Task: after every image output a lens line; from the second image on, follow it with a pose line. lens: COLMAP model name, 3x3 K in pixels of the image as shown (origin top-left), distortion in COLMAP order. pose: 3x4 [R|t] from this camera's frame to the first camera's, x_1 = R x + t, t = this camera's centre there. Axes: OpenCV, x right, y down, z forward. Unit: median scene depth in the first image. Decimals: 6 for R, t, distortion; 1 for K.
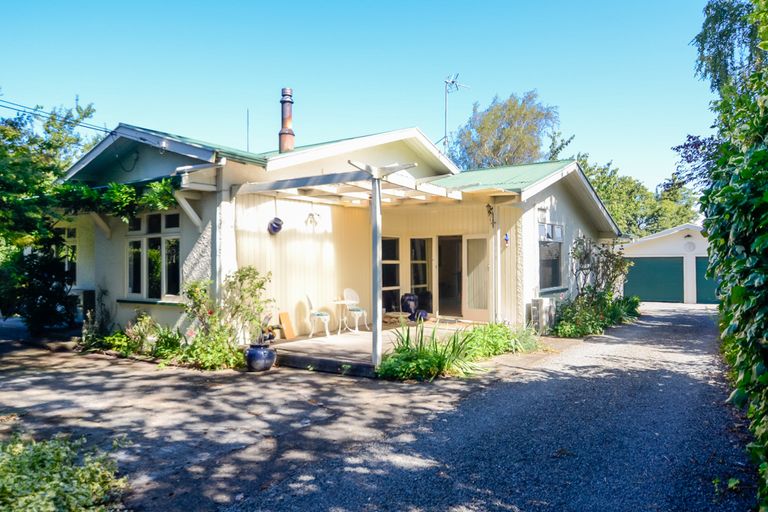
lens RADIAL K [[518.6, 0, 384.0], [0, 518.6, 256.0], [0, 0, 1]] dist [-0.001425, -0.000835]
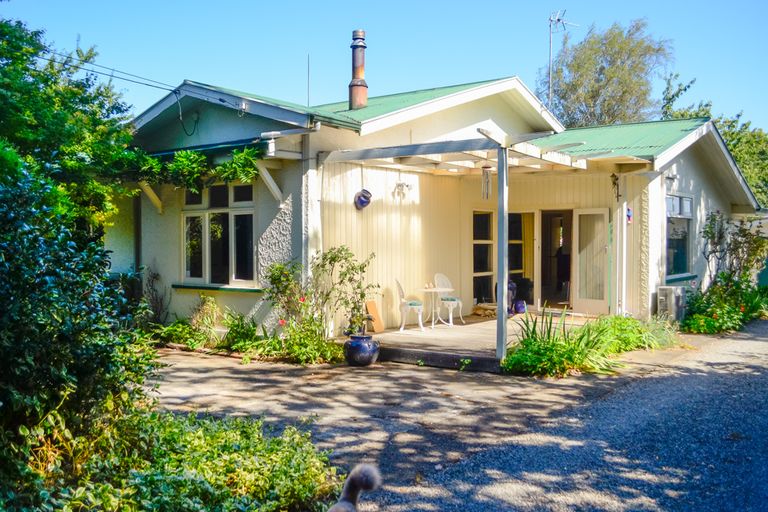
lens RADIAL K [[706.1, 0, 384.0], [0, 706.1, 256.0], [0, 0, 1]] dist [-0.067315, 0.004865]
pose [[0.998975, 0.005266, -0.044960, -0.113020], [-0.003740, 0.999416, 0.033960, -0.004010], [0.045112, -0.033757, 0.998411, -0.143496]]
